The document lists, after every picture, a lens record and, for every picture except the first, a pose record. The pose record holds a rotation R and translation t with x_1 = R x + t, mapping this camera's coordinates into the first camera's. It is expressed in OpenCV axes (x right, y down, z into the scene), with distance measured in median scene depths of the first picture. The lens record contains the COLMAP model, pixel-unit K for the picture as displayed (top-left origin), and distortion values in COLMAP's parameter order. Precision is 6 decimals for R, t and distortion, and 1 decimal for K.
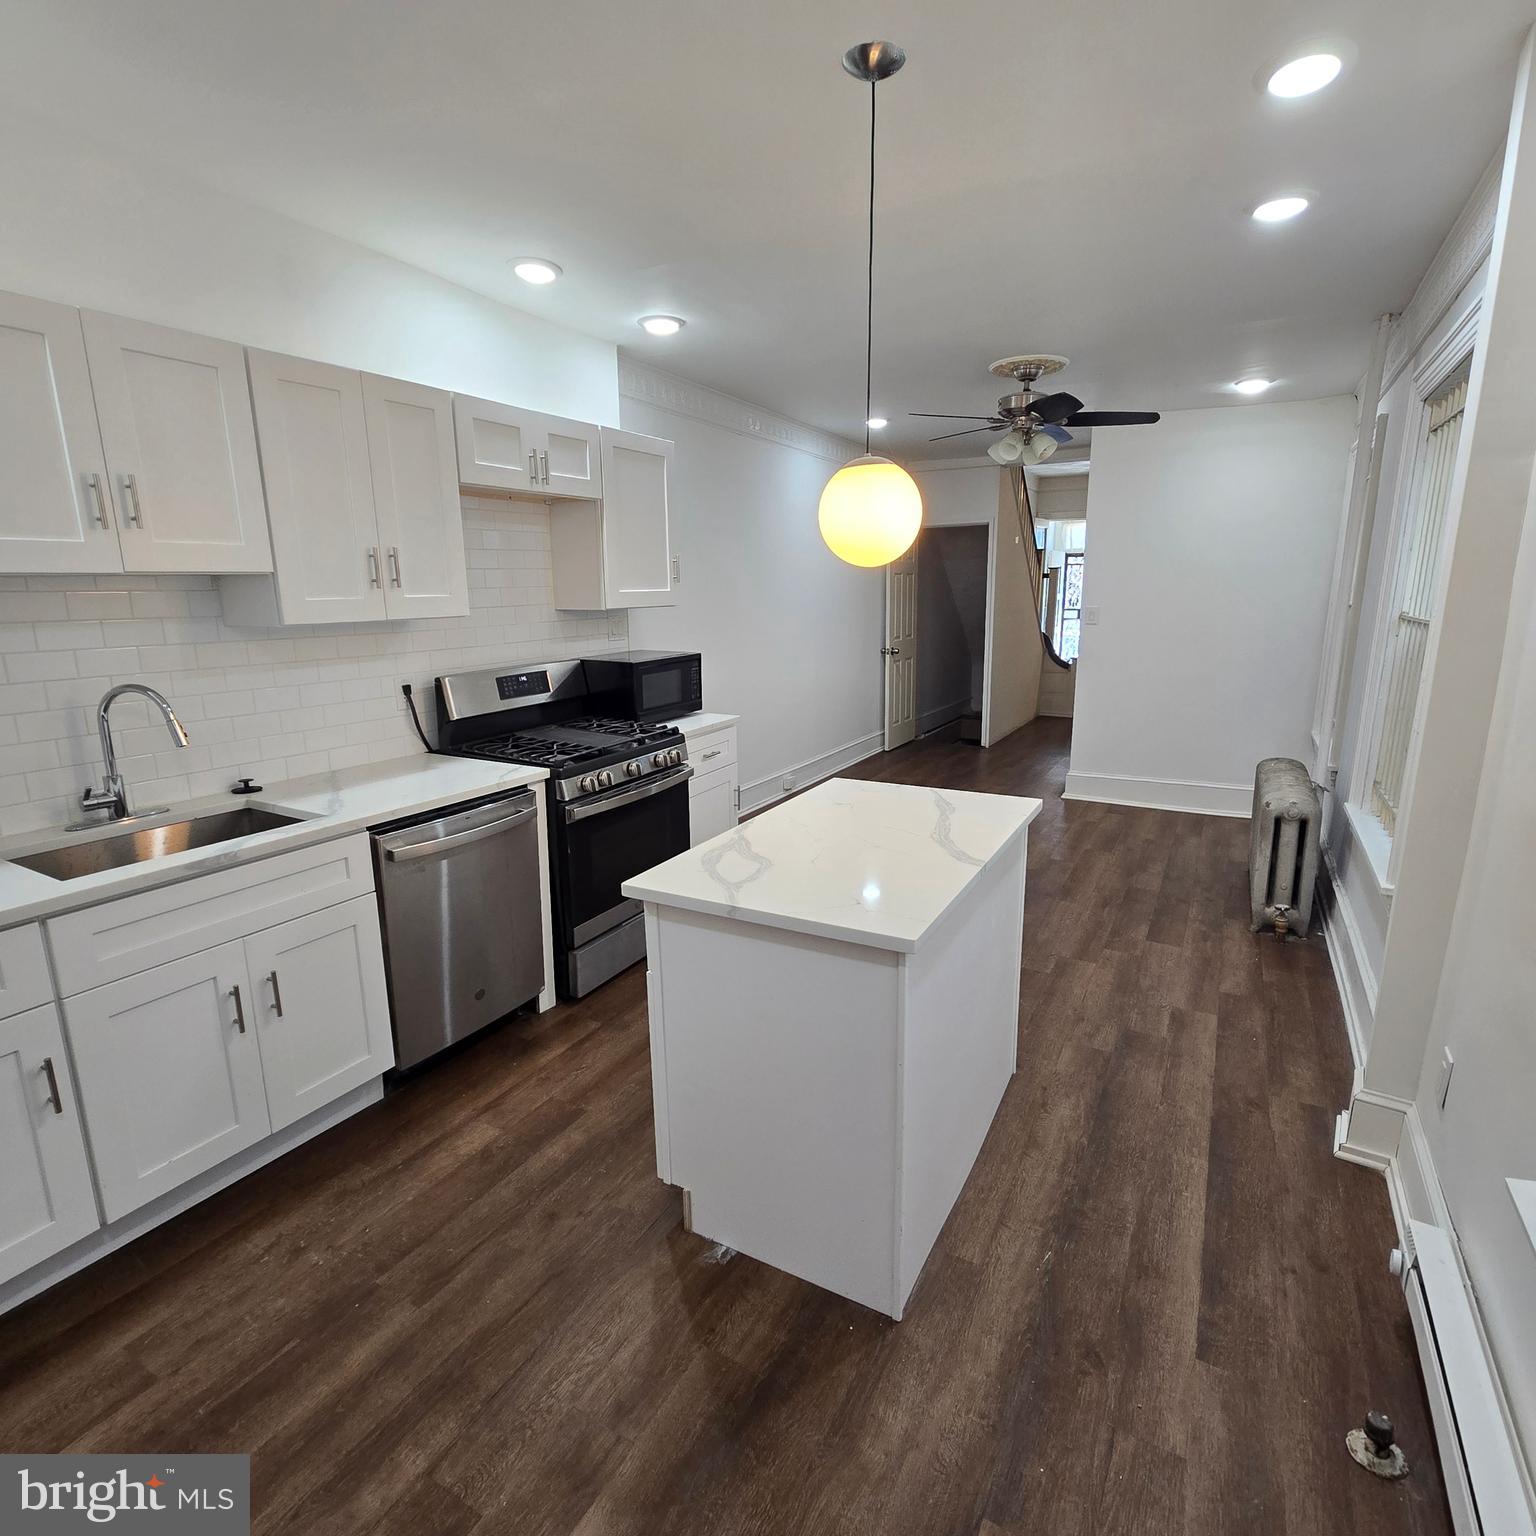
lens RADIAL K [[839.5, 0, 762.1], [0, 839.5, 770.2], [0, 0, 1]] dist [0.002217, 0.000107]
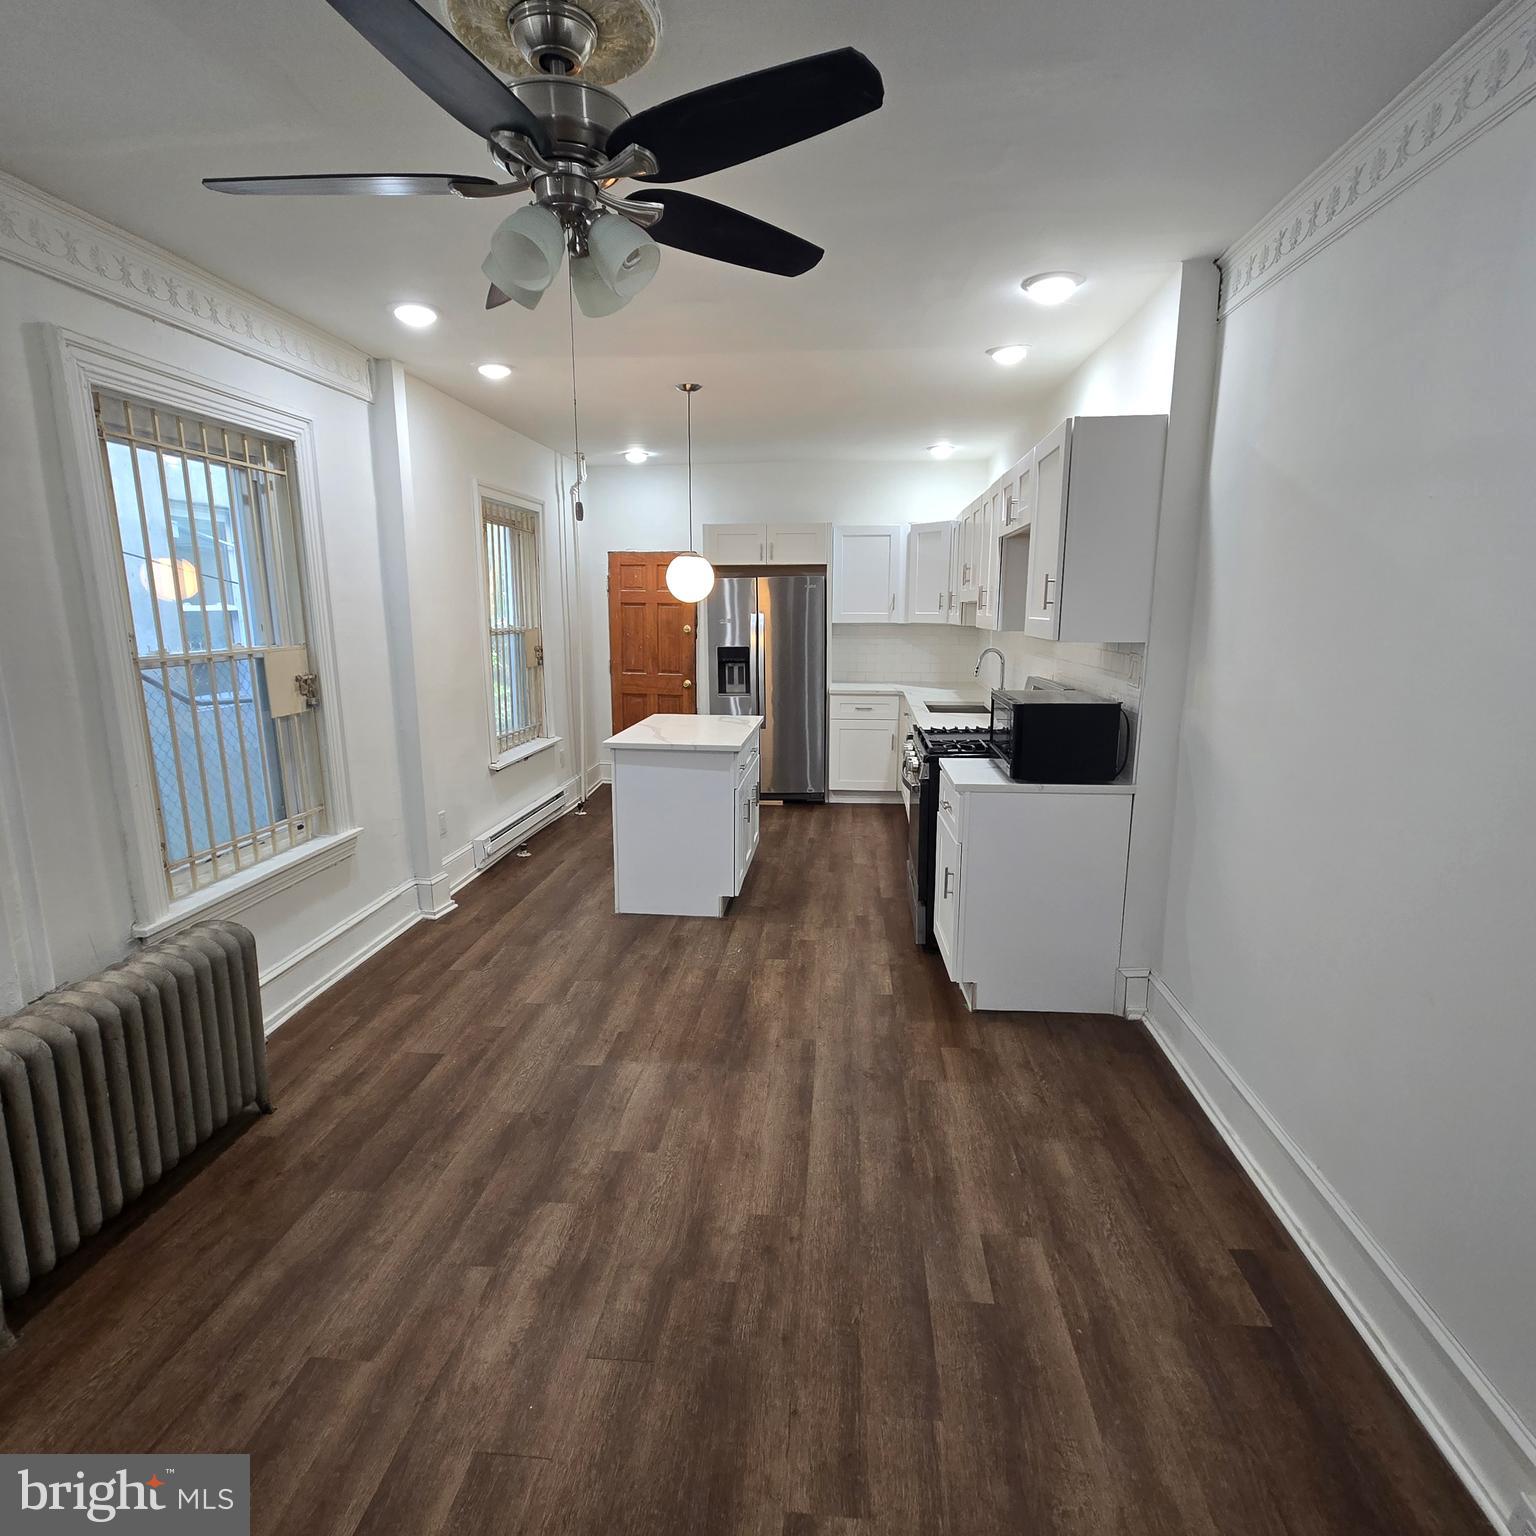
lens RADIAL K [[839.5, 0, 760.4], [0, 839.5, 772.7], [0, 0, 1]] dist [0.002217, 0.000107]
pose [[-0.916657, 0.088371, -0.389783, 0.682692], [-0.078077, 0.916866, 0.391485, -0.565582], [0.391975, 0.389290, -0.833552, 2.460125]]
